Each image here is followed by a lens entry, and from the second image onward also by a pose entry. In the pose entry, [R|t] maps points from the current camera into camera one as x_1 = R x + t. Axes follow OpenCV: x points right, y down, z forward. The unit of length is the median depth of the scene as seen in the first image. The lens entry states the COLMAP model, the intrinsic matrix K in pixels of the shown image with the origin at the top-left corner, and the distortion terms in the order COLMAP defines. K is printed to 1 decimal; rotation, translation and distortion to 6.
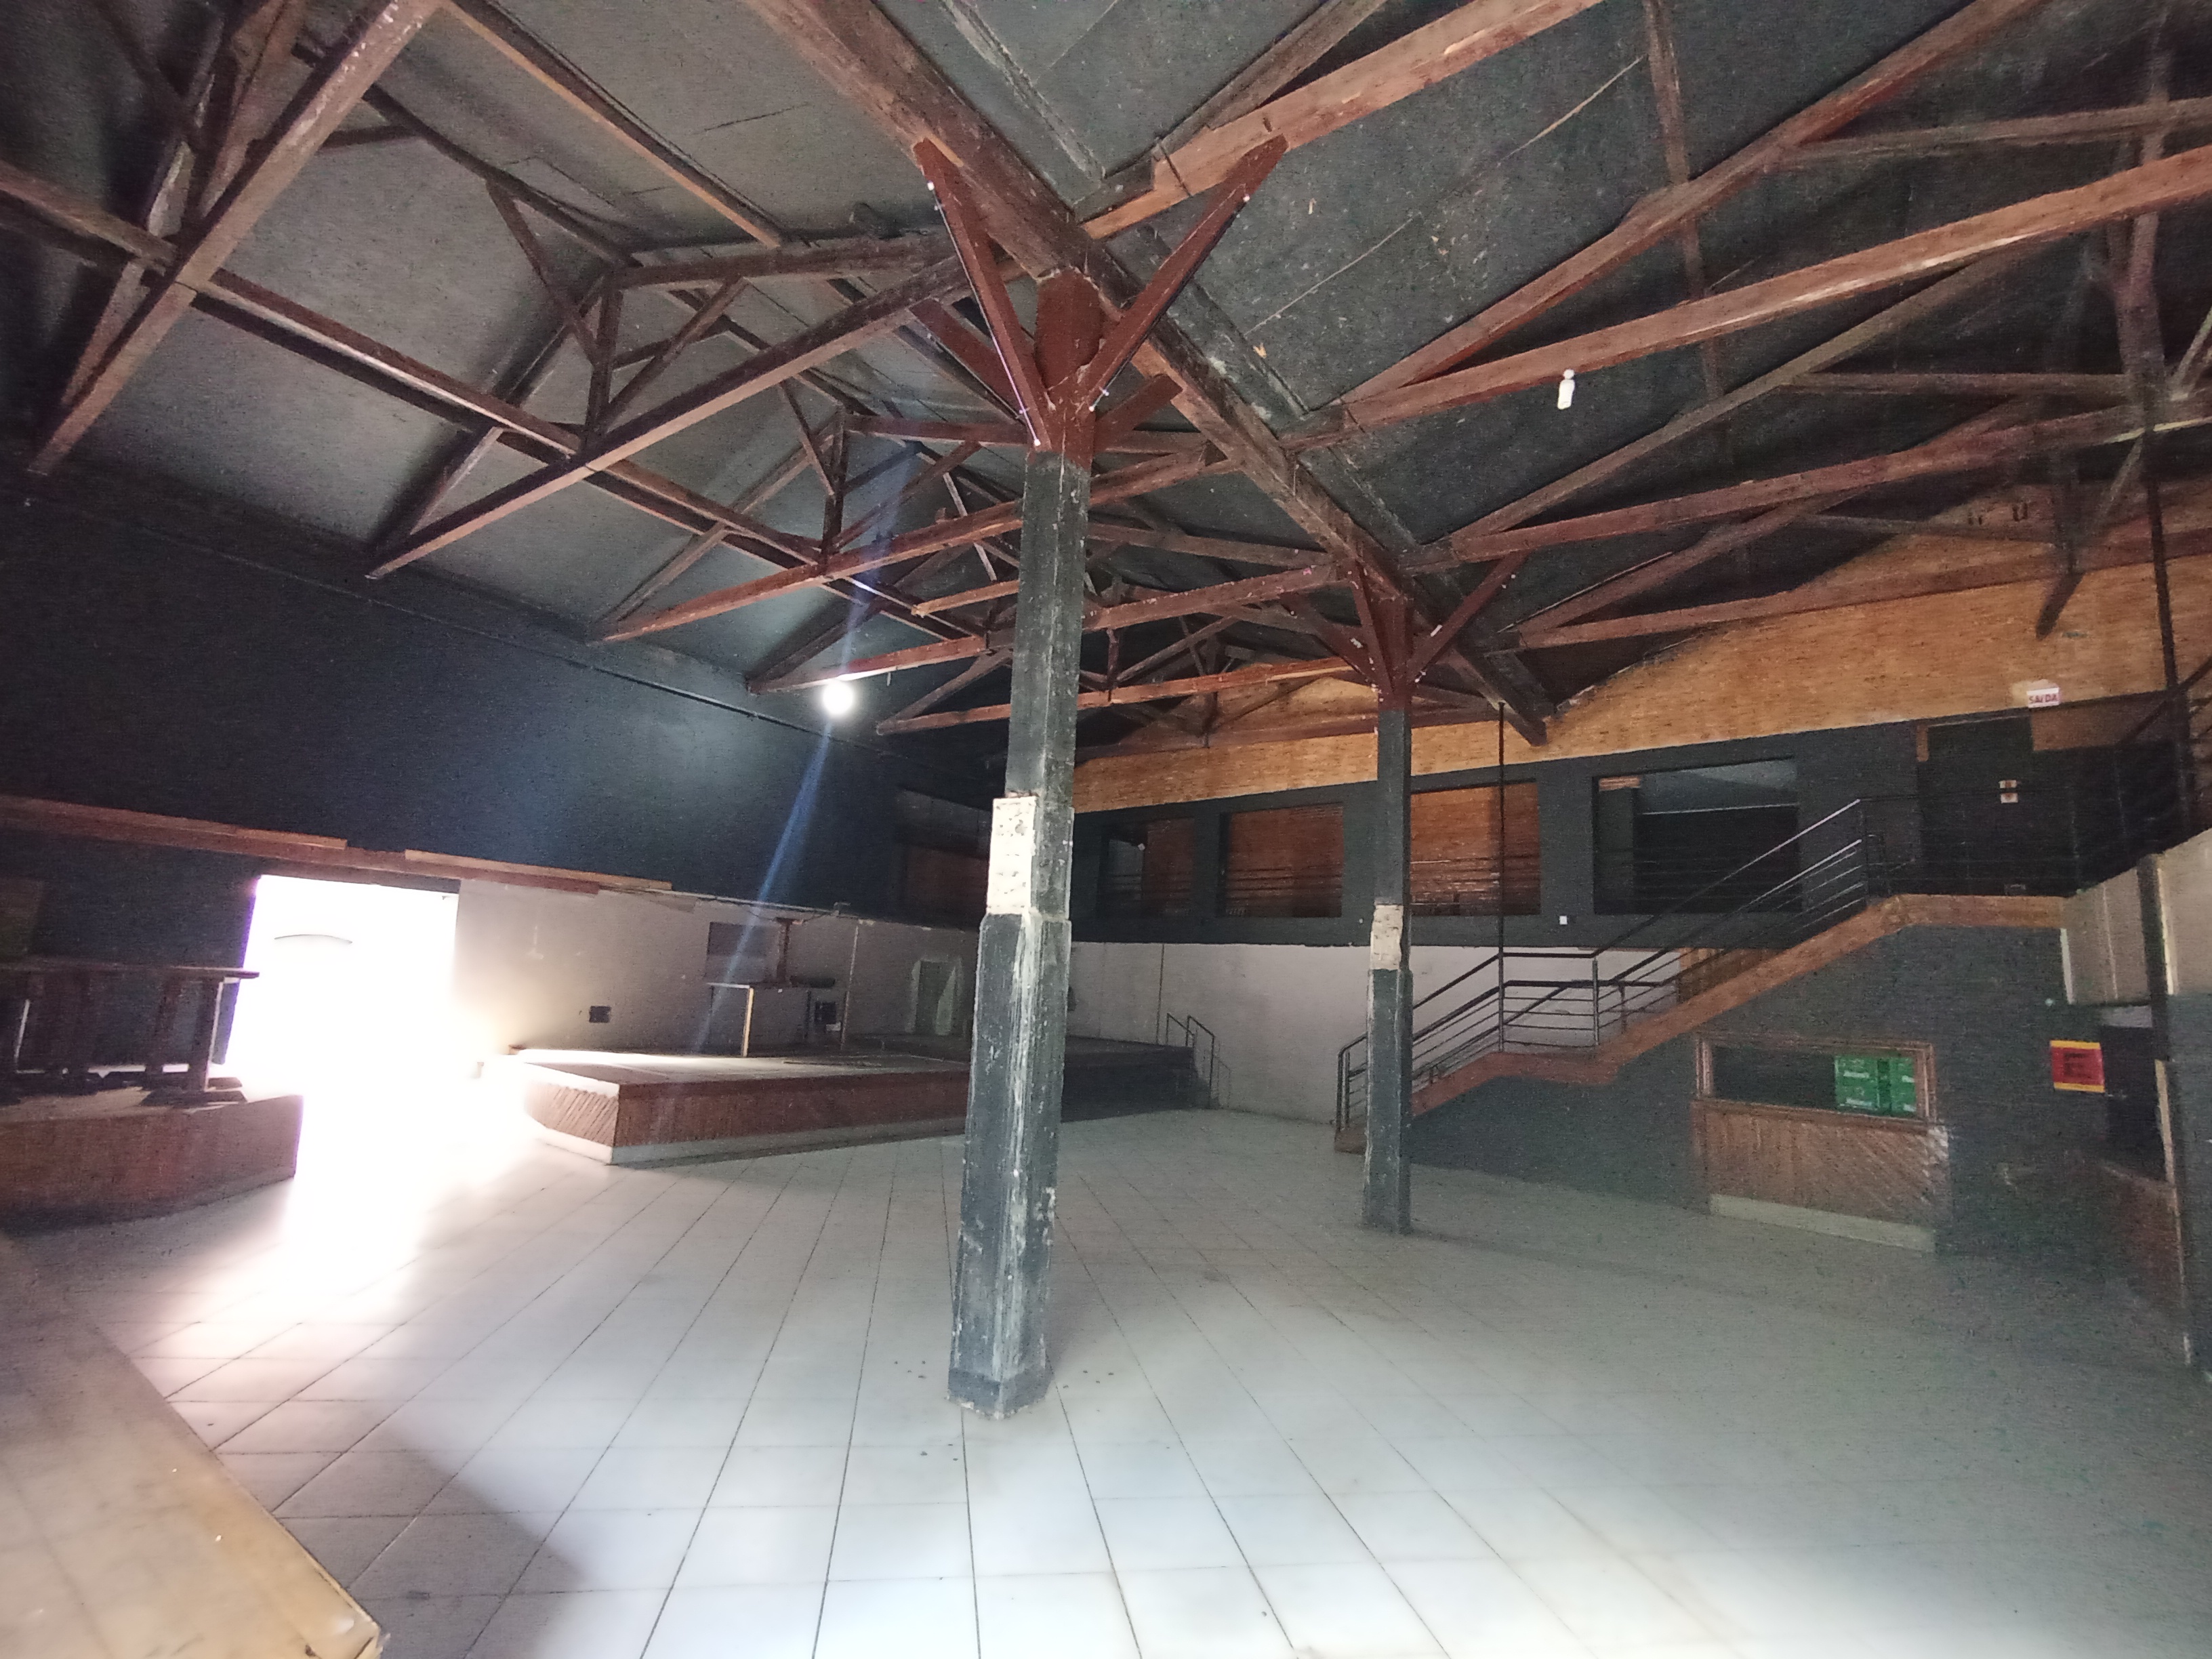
lens RADIAL K [[1007.1, 0, 1116.8], [0, 1007.1, 831.2], [0, 0, 1]] dist [-0.001324, 0.009608]
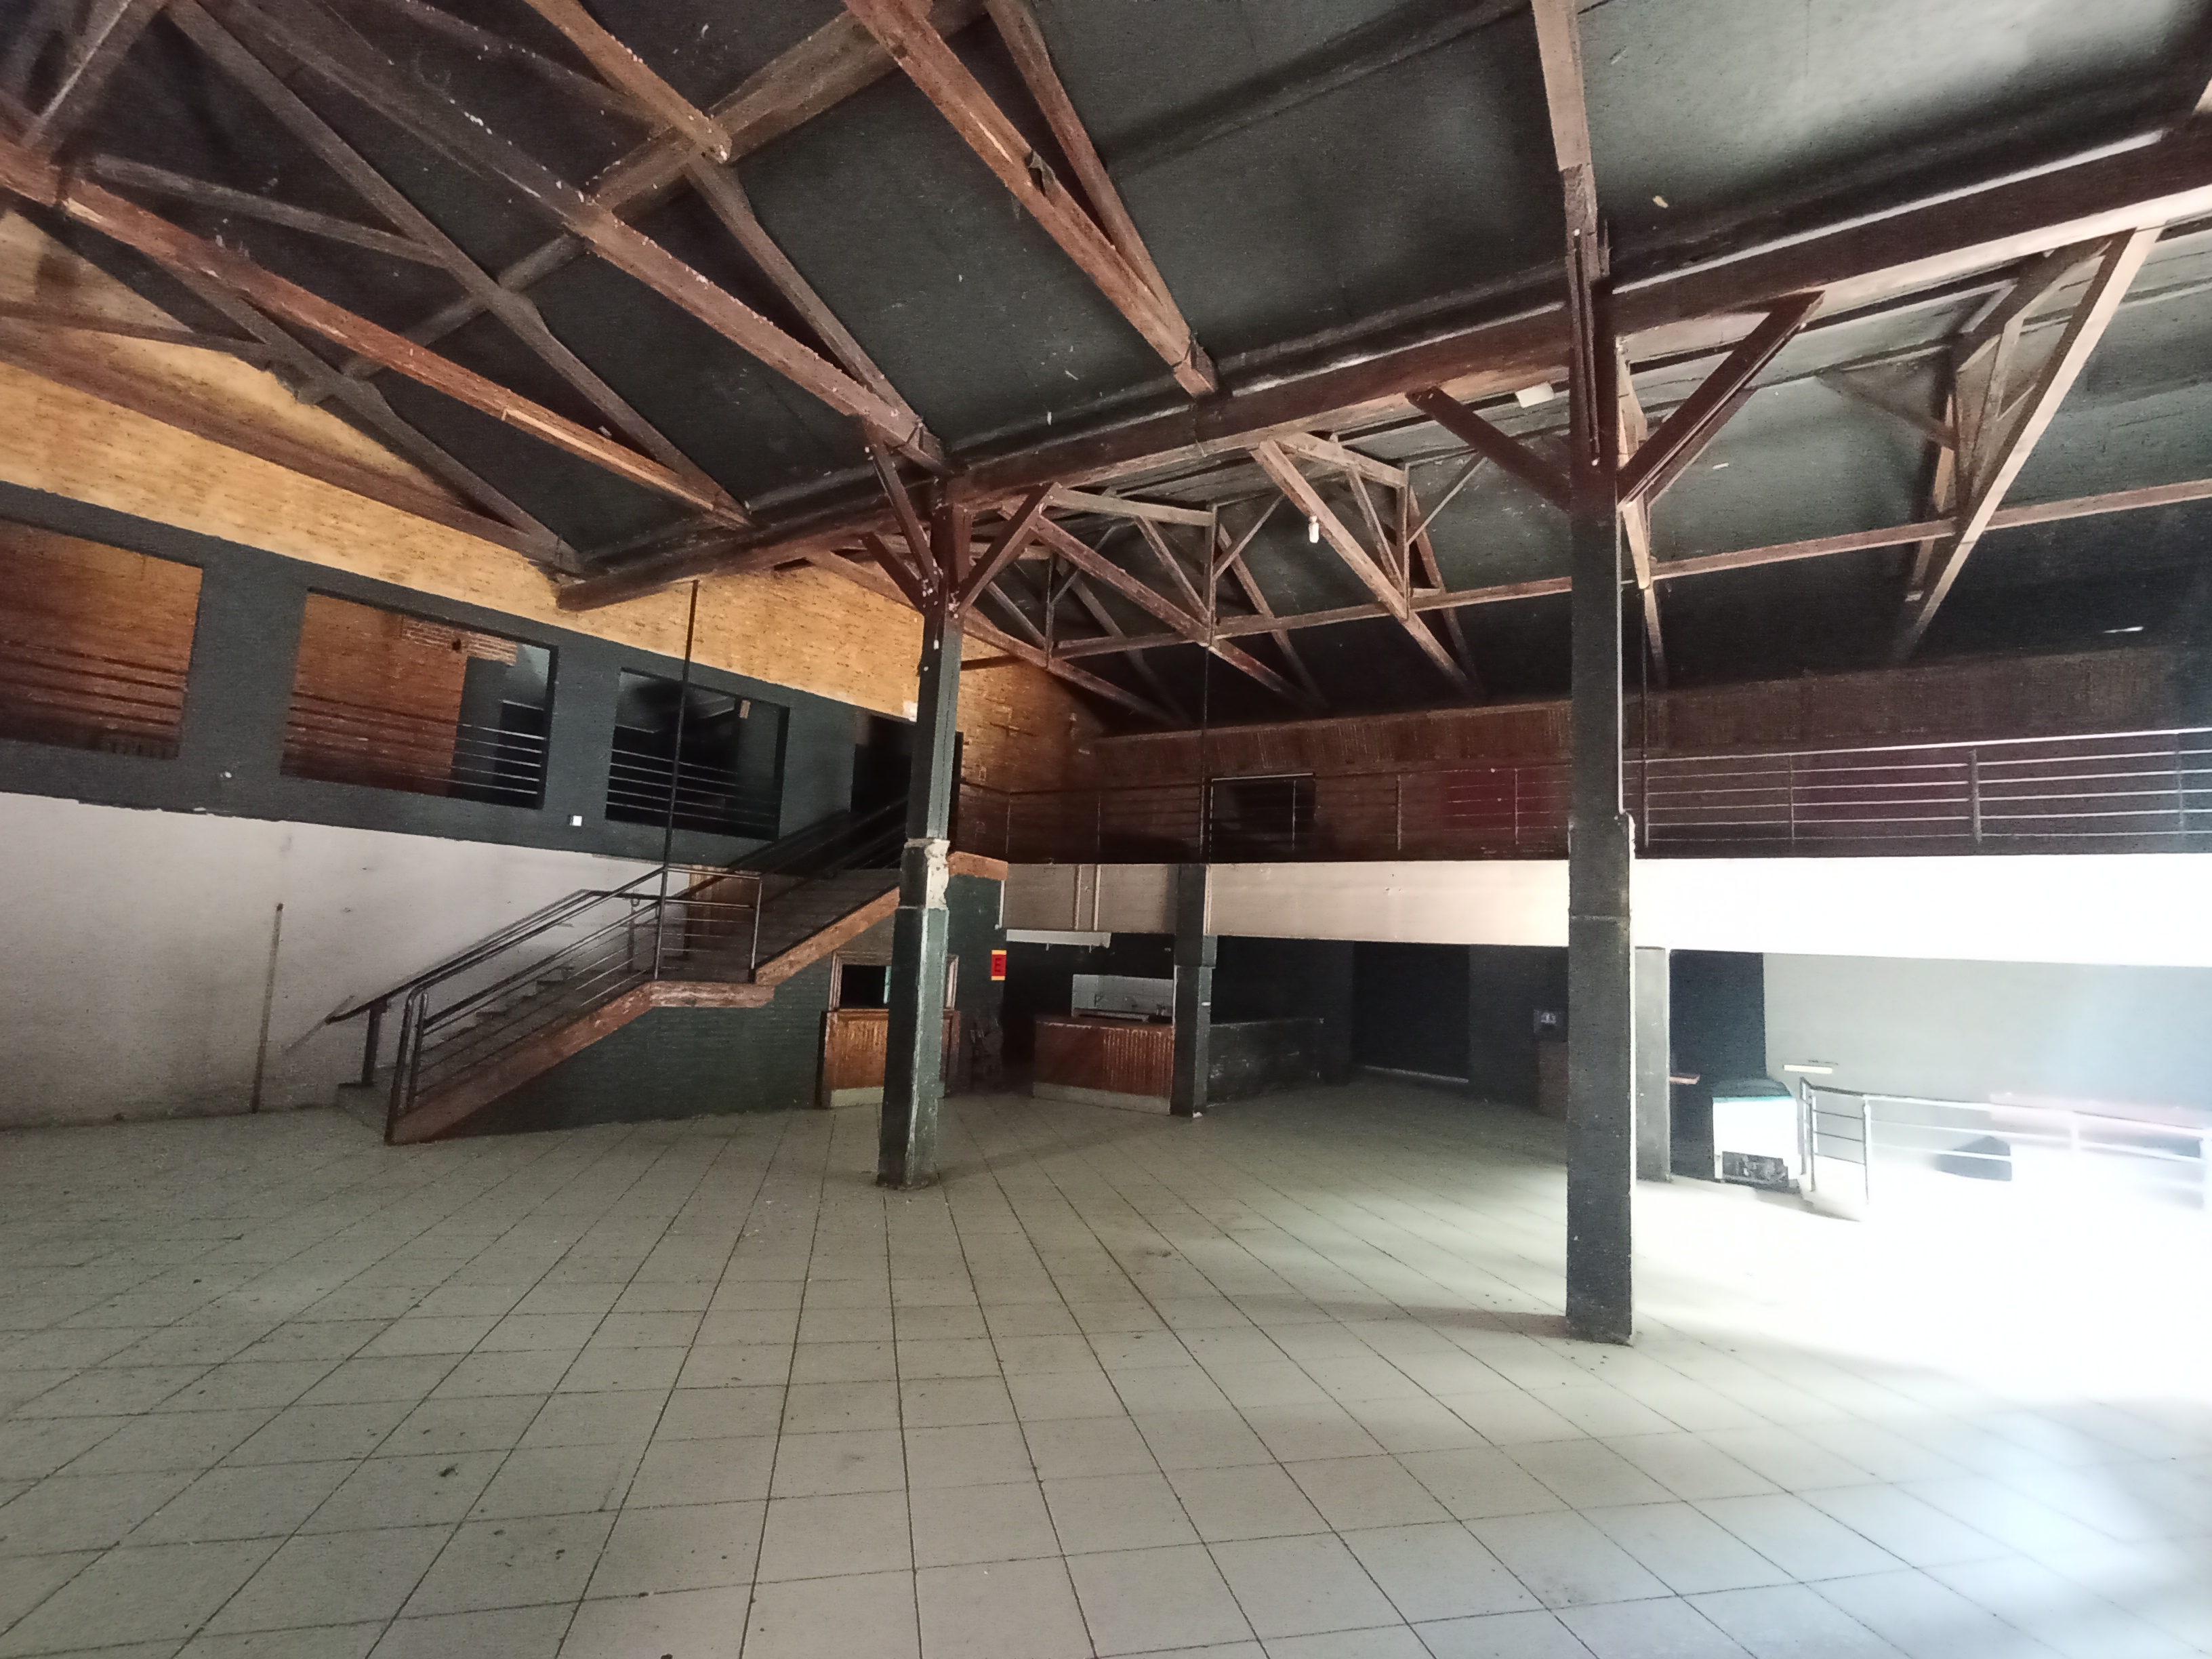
lens RADIAL K [[1007.1, 0, 1116.8], [0, 1007.1, 831.2], [0, 0, 1]] dist [-0.001324, 0.009608]
pose [[-0.057714, 0.061942, 0.996410, -0.473395], [-0.213865, 0.974136, -0.072945, 0.064107], [-0.975157, -0.217307, -0.042974, 0.612691]]
